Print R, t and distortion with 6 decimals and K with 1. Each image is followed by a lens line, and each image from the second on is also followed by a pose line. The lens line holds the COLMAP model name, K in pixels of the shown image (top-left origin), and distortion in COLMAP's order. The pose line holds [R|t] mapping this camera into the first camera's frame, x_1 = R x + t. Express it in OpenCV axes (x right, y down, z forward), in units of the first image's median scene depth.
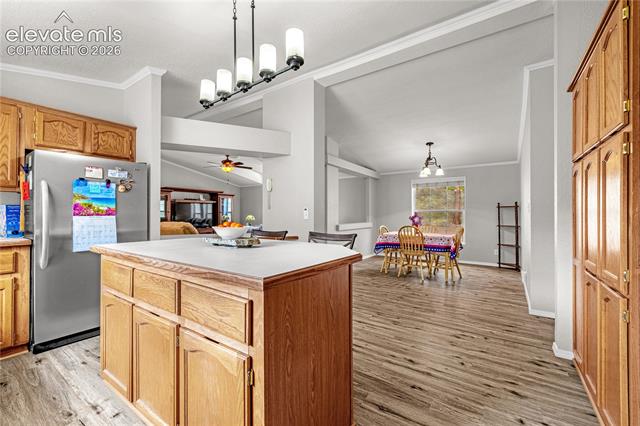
lens RADIAL K [[272.2, 0, 320.4], [0, 272.2, 214.8], [0, 0, 1]] dist [-0.001591, -0.000261]
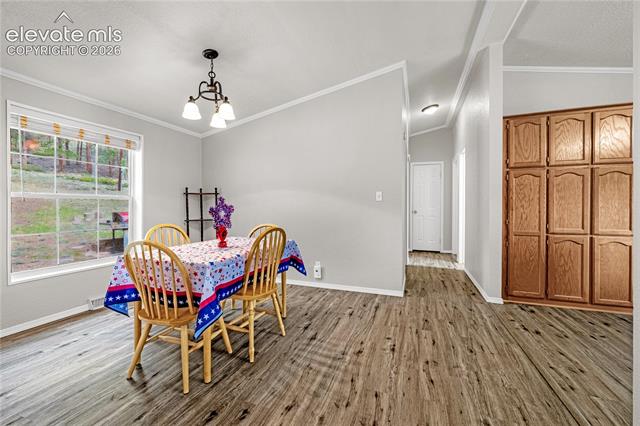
lens RADIAL K [[272.2, 0, 314.0], [0, 272.2, 206.5], [0, 0, 1]] dist [-0.001591, -0.000261]
pose [[-0.233552, -0.001895, 0.972342, -0.147707], [0.008893, 0.999952, 0.004084, 0.006686], [-0.972304, 0.009601, -0.233524, 1.329576]]
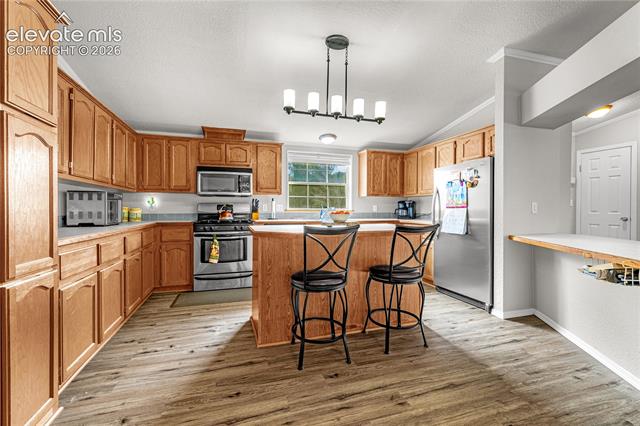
lens RADIAL K [[272.2, 0, 316.9], [0, 272.2, 211.7], [0, 0, 1]] dist [-0.001591, -0.000261]
pose [[-0.618499, 0.004879, -0.785771, 0.433096], [0.000136, 0.999981, 0.006101, 0.008826], [0.785786, 0.003667, -0.618488, 0.860220]]
